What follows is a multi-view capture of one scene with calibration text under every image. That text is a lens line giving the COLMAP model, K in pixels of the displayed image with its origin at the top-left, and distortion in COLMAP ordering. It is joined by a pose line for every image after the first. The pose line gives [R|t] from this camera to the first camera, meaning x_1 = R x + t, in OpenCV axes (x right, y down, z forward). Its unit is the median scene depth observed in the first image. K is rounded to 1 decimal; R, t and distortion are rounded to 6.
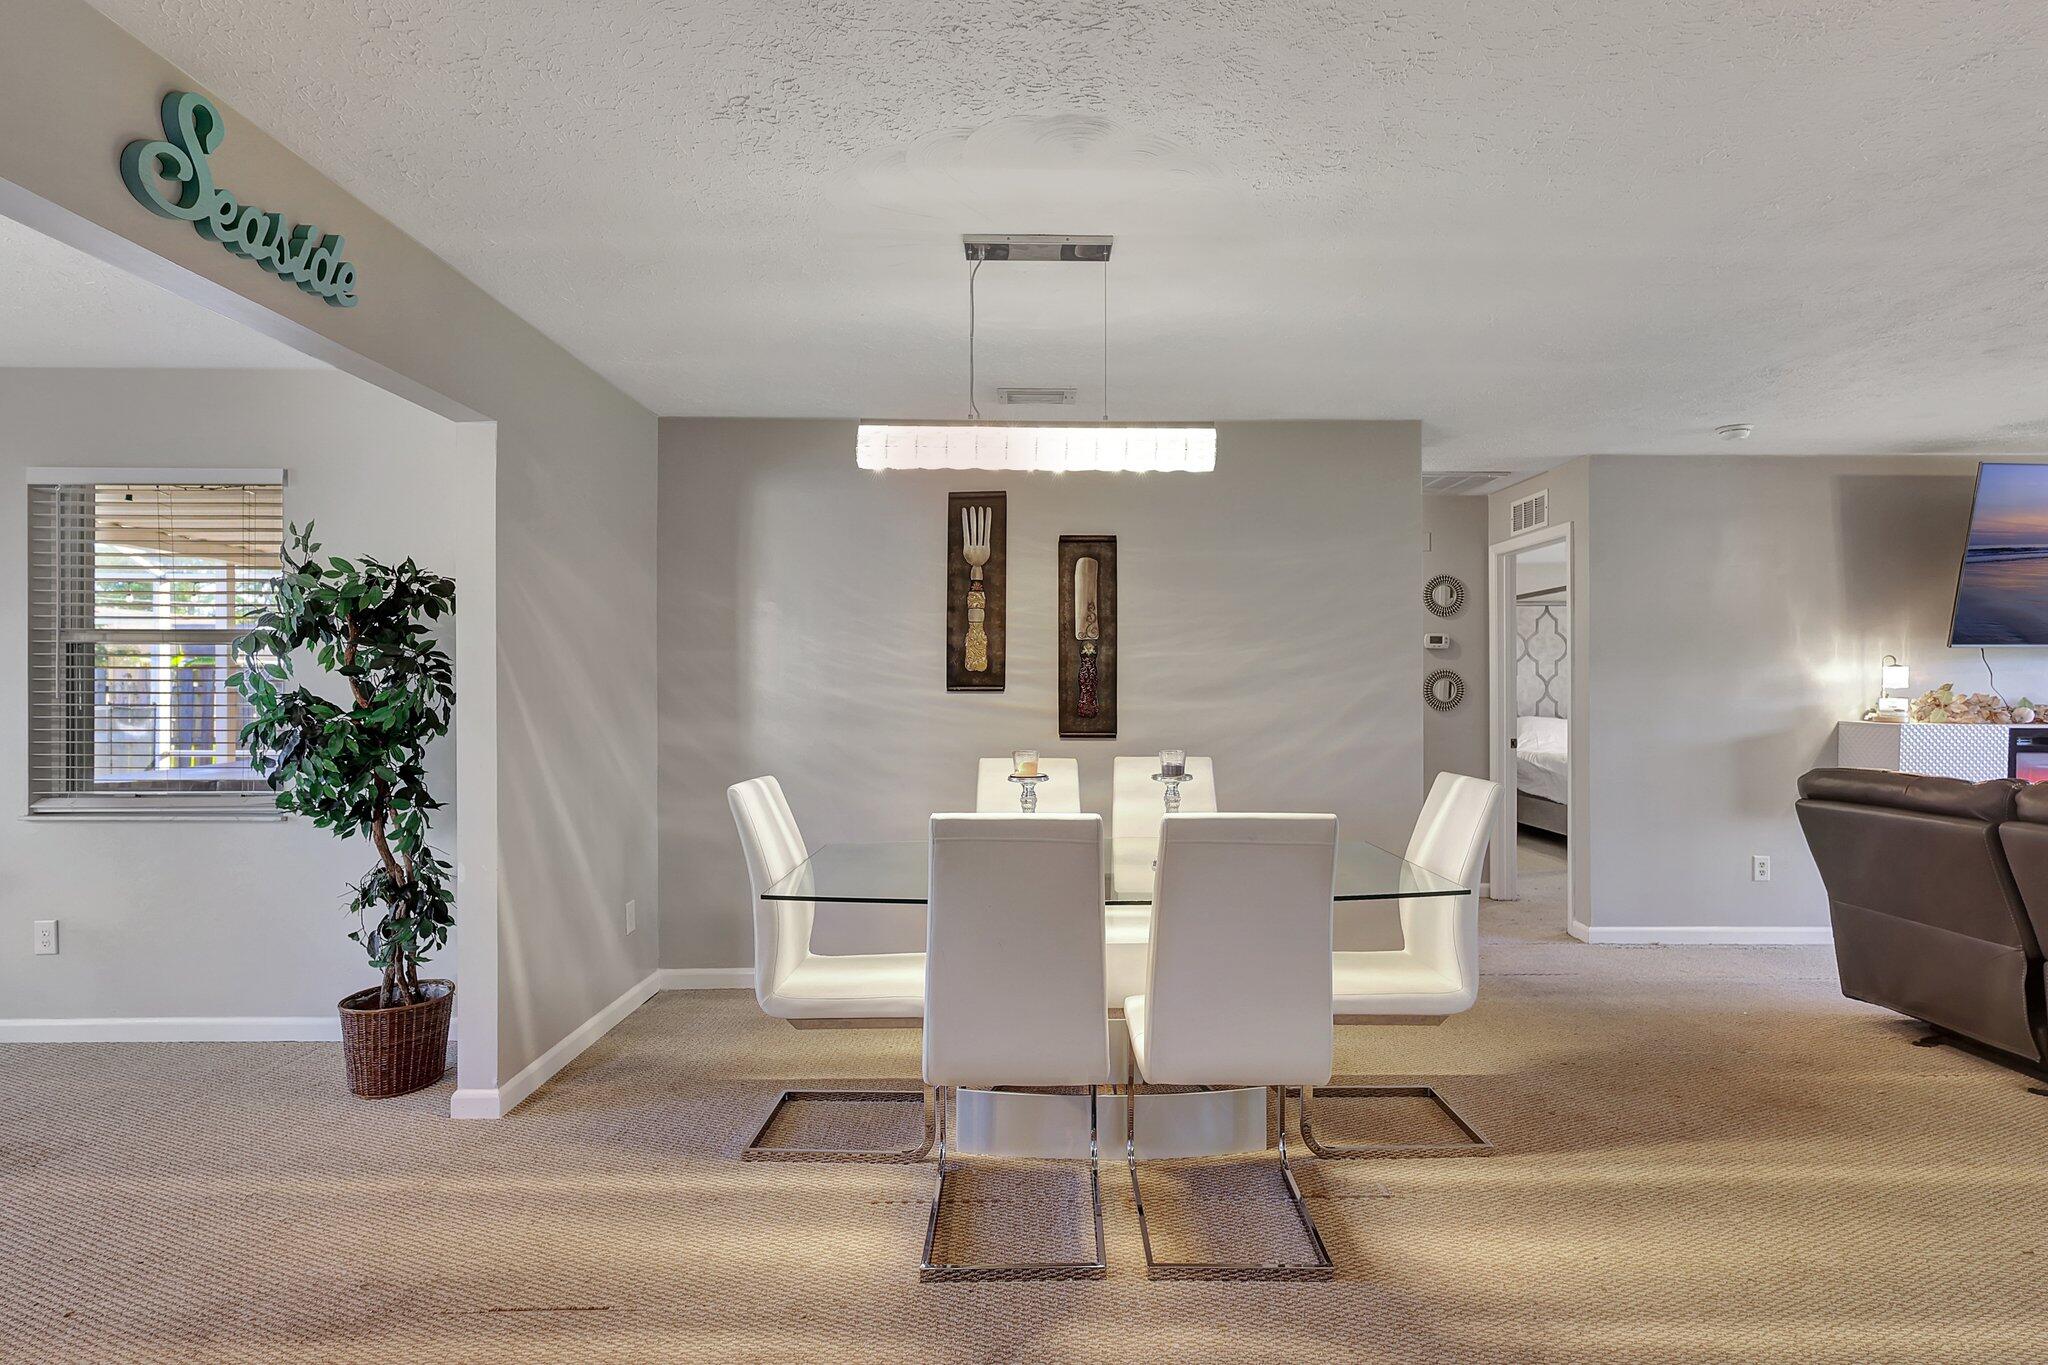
lens RADIAL K [[956.7, 0, 1040.8], [0, 956.7, 708.0], [0, 0, 1]] dist [0.001153, 0.000206]
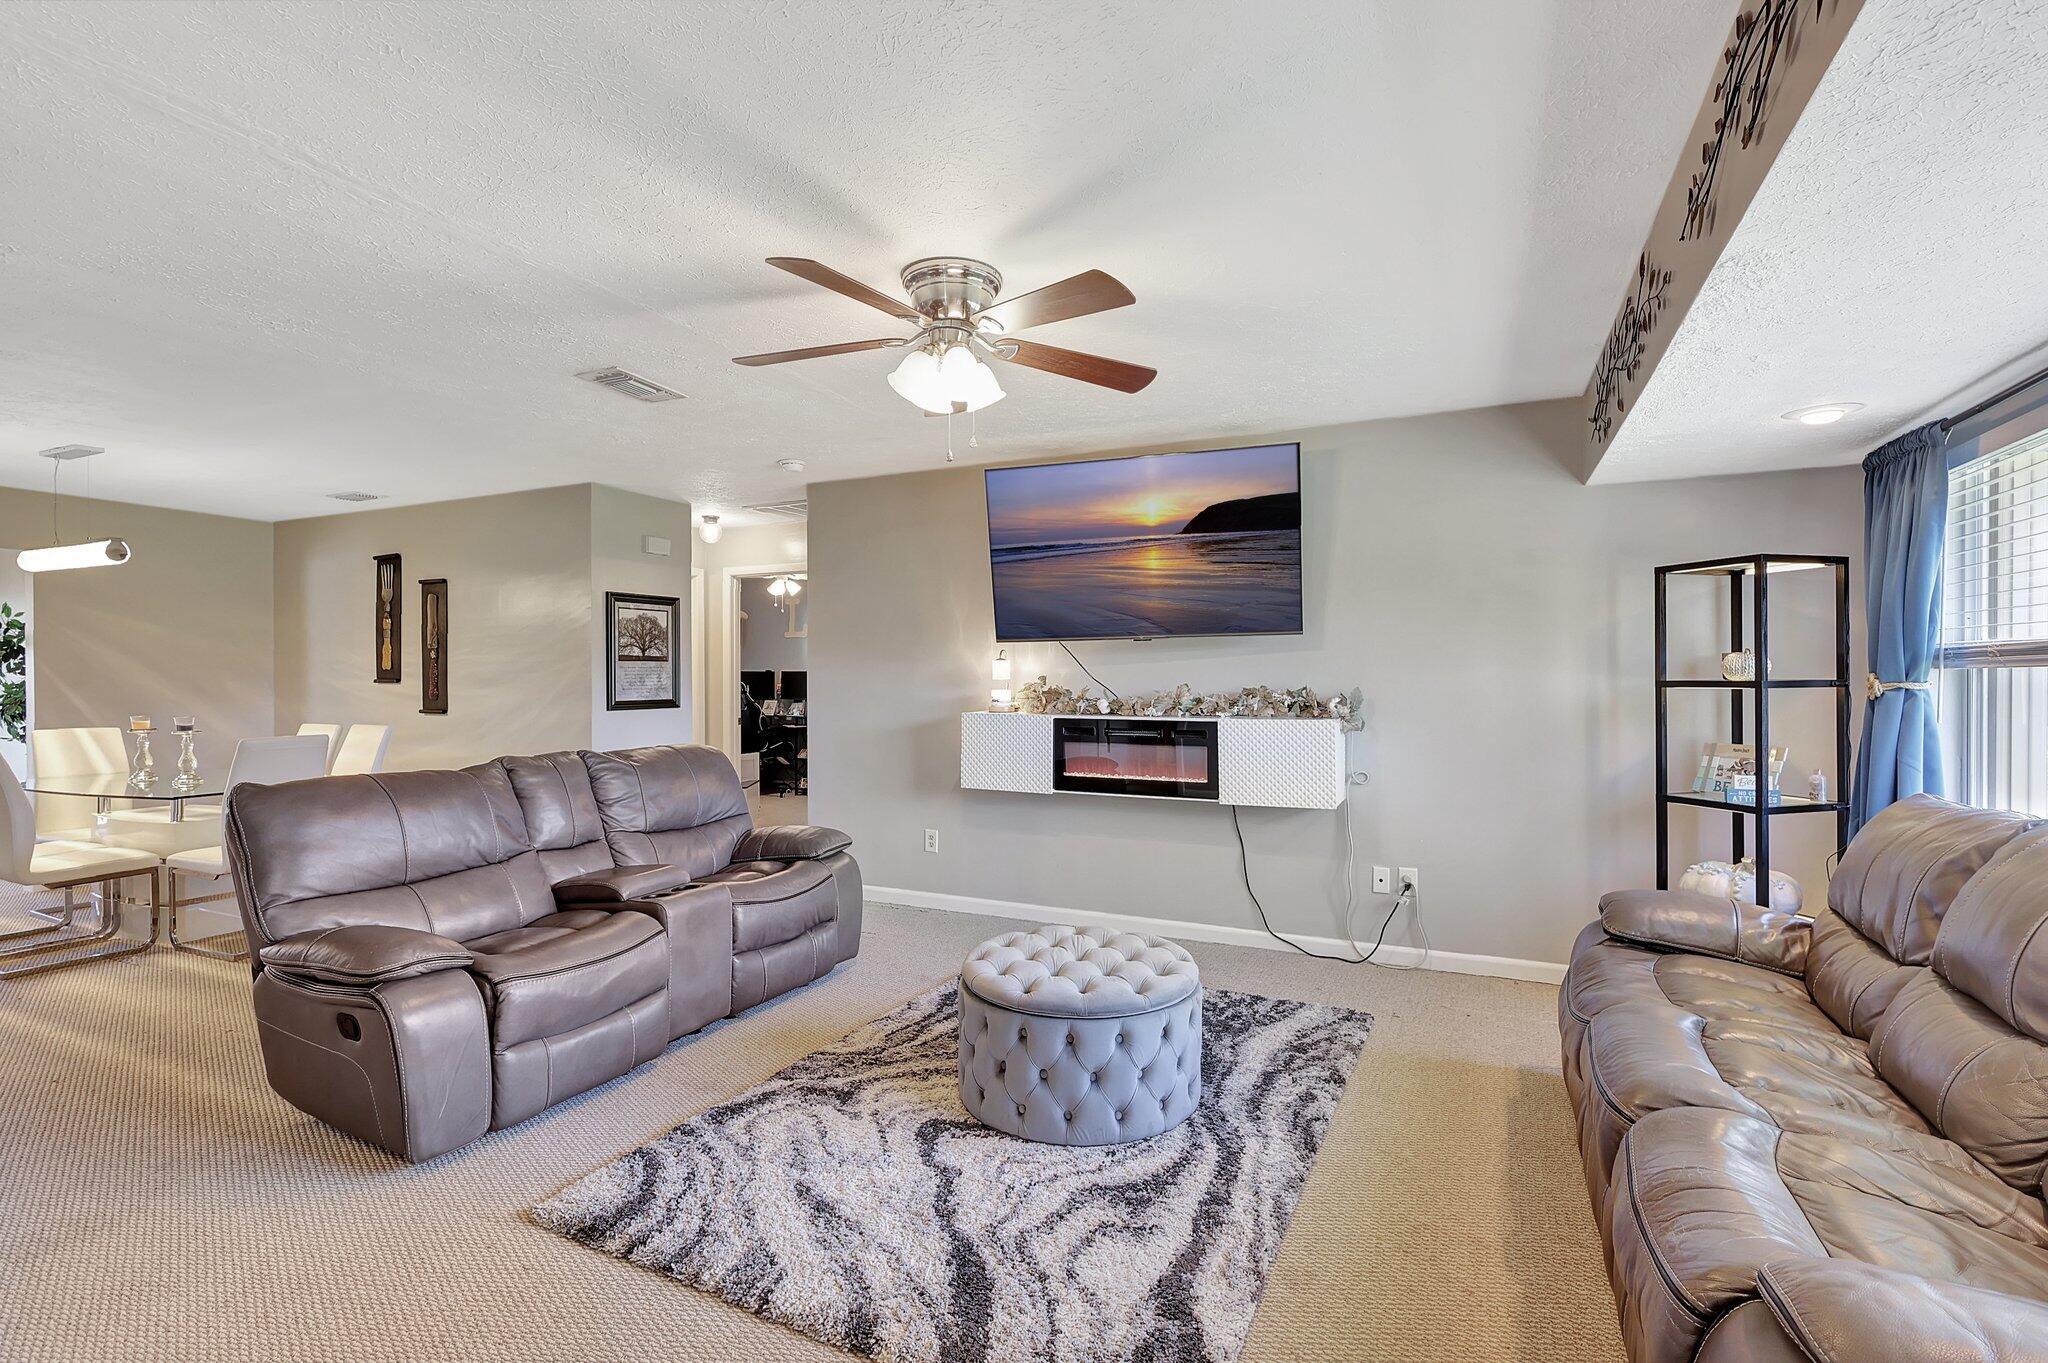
lens RADIAL K [[956.7, 0, 1023.4], [0, 956.7, 677.0], [0, 0, 1]] dist [0.001153, 0.000206]
pose [[0.895524, -0.002409, -0.445006, 1.547759], [-0.006475, 0.999809, -0.018443, -0.004859], [0.444966, 0.019398, 0.895338, 0.068915]]
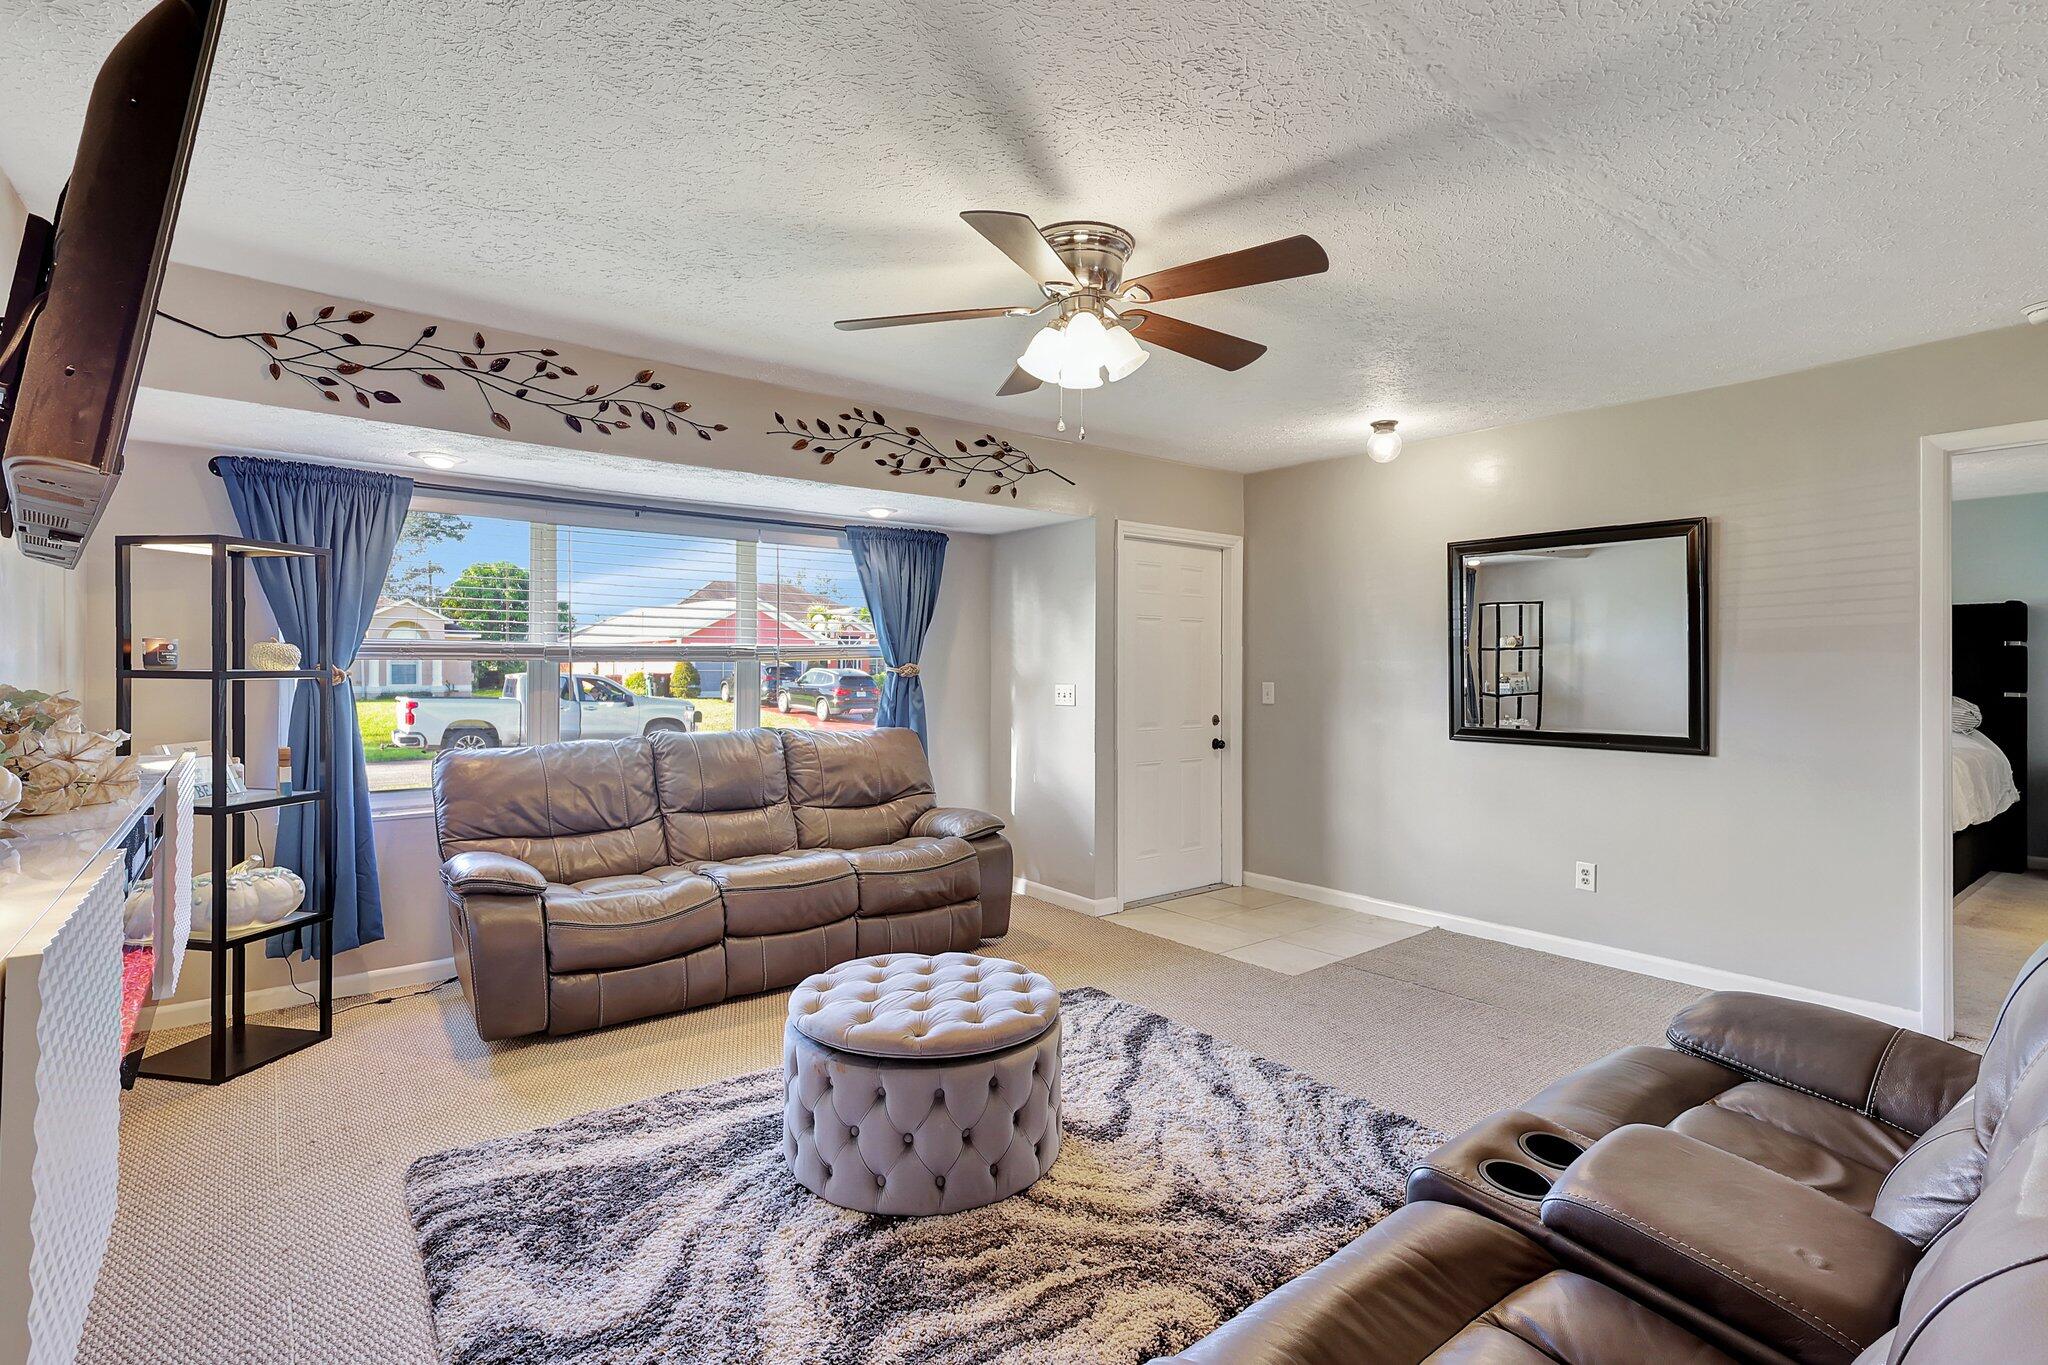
lens RADIAL K [[956.7, 0, 1015.3], [0, 956.7, 671.1], [0, 0, 1]] dist [0.001153, 0.000206]
pose [[-0.609471, -0.010000, 0.792745, 0.738180], [0.011377, 0.999707, 0.021357, -0.029872], [-0.792727, 0.022035, -0.609179, 1.058918]]
